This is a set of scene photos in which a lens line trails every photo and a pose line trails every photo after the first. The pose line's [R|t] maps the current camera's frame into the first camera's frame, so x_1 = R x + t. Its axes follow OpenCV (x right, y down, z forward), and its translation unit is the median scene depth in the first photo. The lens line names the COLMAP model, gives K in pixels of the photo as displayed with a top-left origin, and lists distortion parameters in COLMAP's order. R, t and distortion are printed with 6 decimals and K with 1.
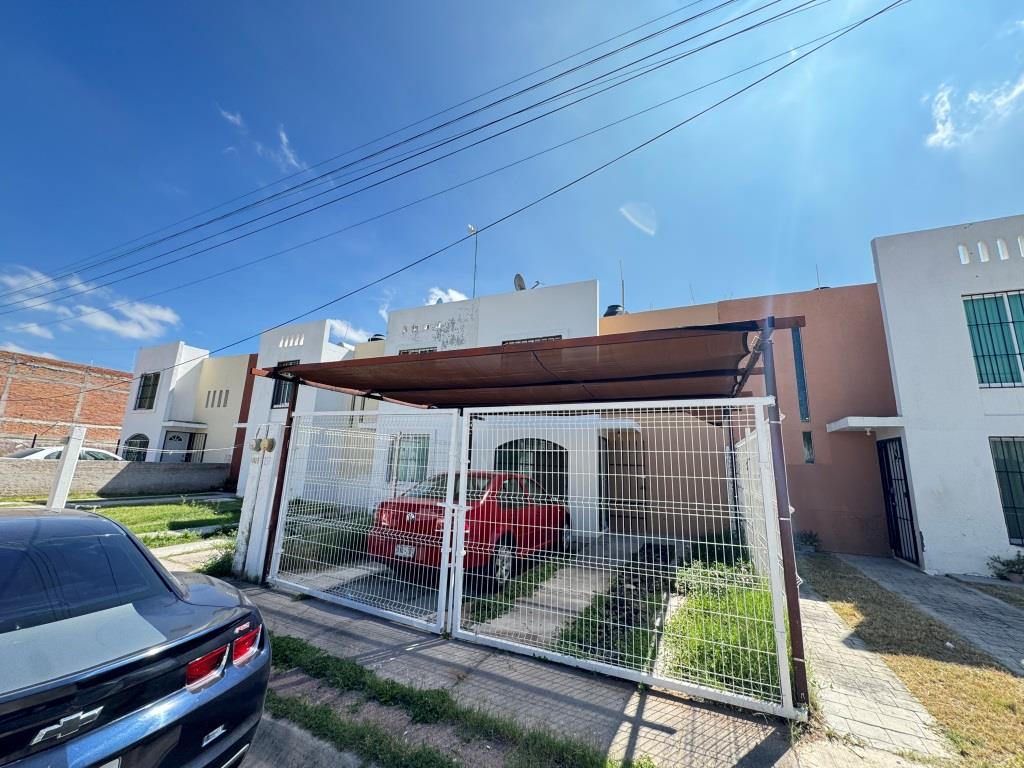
lens RADIAL K [[409.3, 0, 511.6], [0, 409.3, 382.7], [0, 0, 1]] dist [-0.001024, 0.000425]
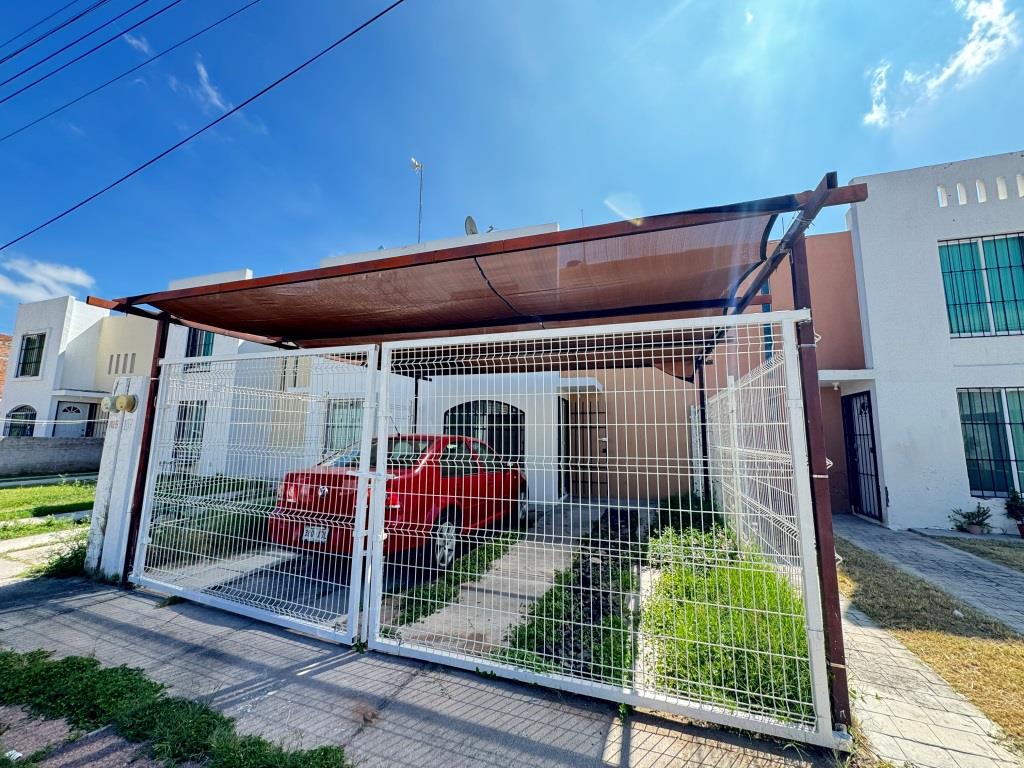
lens RADIAL K [[409.3, 0, 511.6], [0, 409.3, 382.7], [0, 0, 1]] dist [-0.001024, 0.000425]
pose [[0.994394, -0.007515, 0.105469, 0.030946], [0.000063, 0.997513, 0.070484, 0.073013], [-0.105736, -0.070082, 0.991922, 0.219485]]
